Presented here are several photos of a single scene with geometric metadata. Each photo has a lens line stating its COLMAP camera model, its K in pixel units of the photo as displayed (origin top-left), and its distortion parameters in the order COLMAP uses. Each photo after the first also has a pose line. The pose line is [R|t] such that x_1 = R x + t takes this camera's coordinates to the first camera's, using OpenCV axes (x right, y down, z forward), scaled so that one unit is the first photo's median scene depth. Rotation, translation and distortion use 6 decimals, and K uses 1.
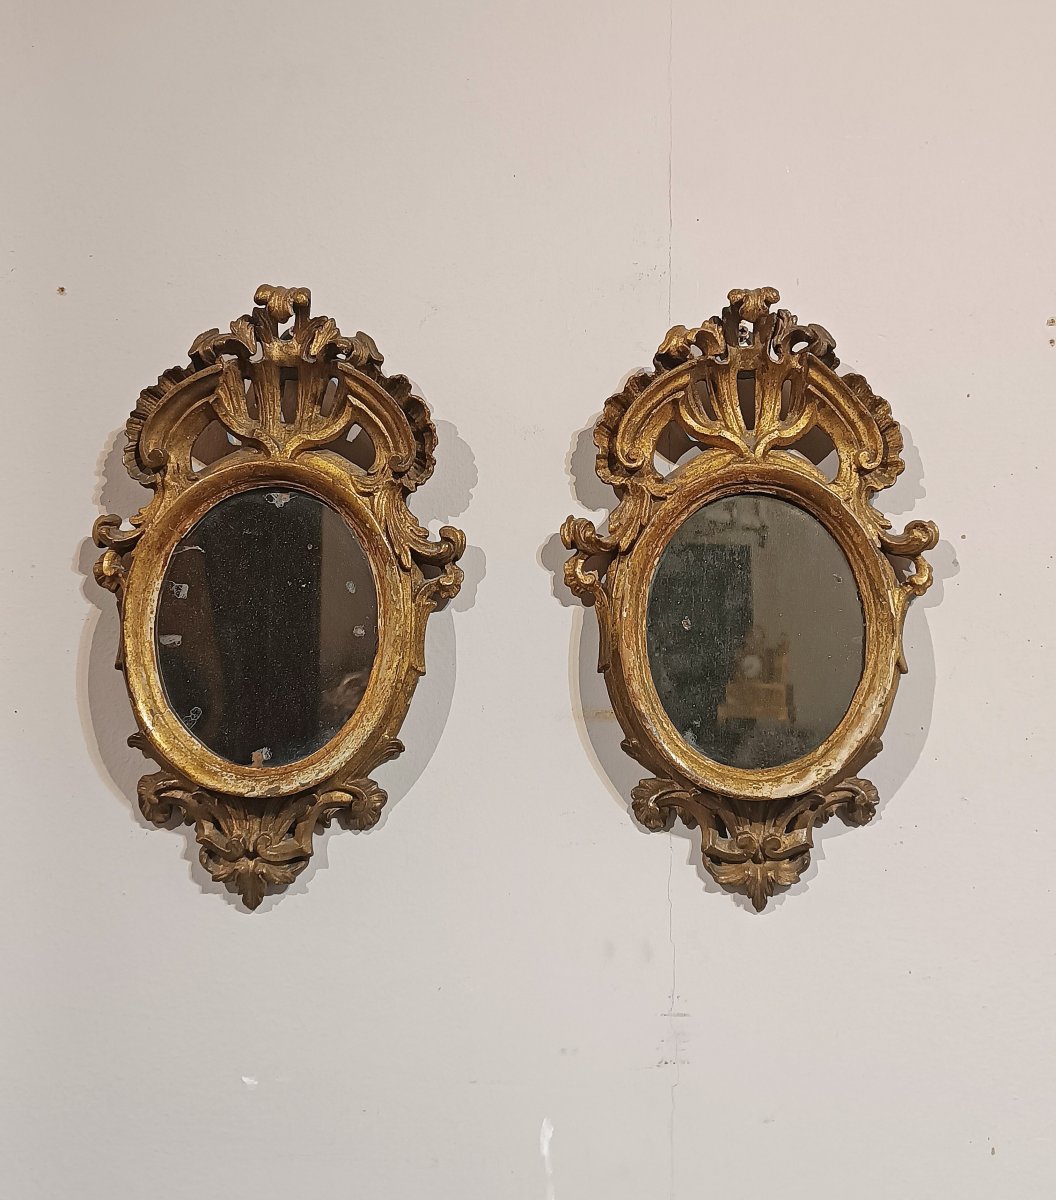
lens RADIAL K [[1344.6, 0, 529.7], [0, 1344.6, 461.2], [0, 0, 1]] dist [0.090398, -0.276184]
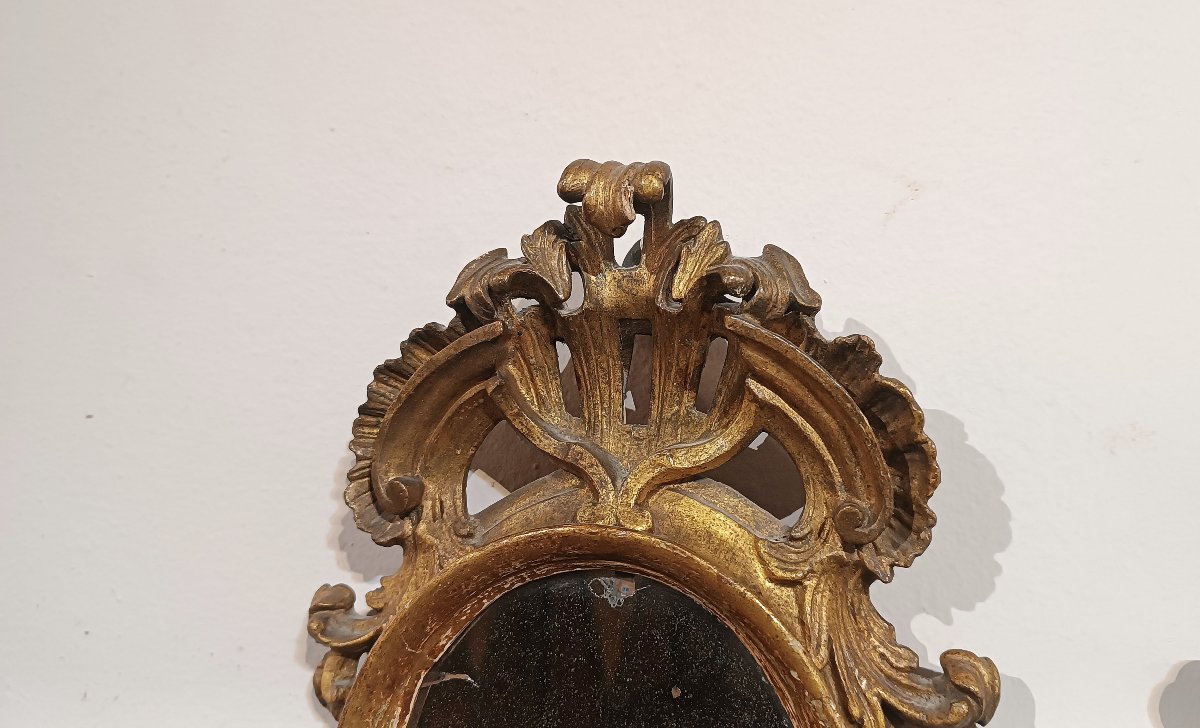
lens RADIAL K [[953.2, 0, 645.1], [0, 953.2, 361.4], [0, 0, 1]] dist [0.004416, -0.007469]
pose [[0.969546, -0.003331, -0.244888, -0.087370], [0.022886, 0.996765, 0.077049, -0.083851], [0.243839, -0.080307, 0.966485, 0.664742]]
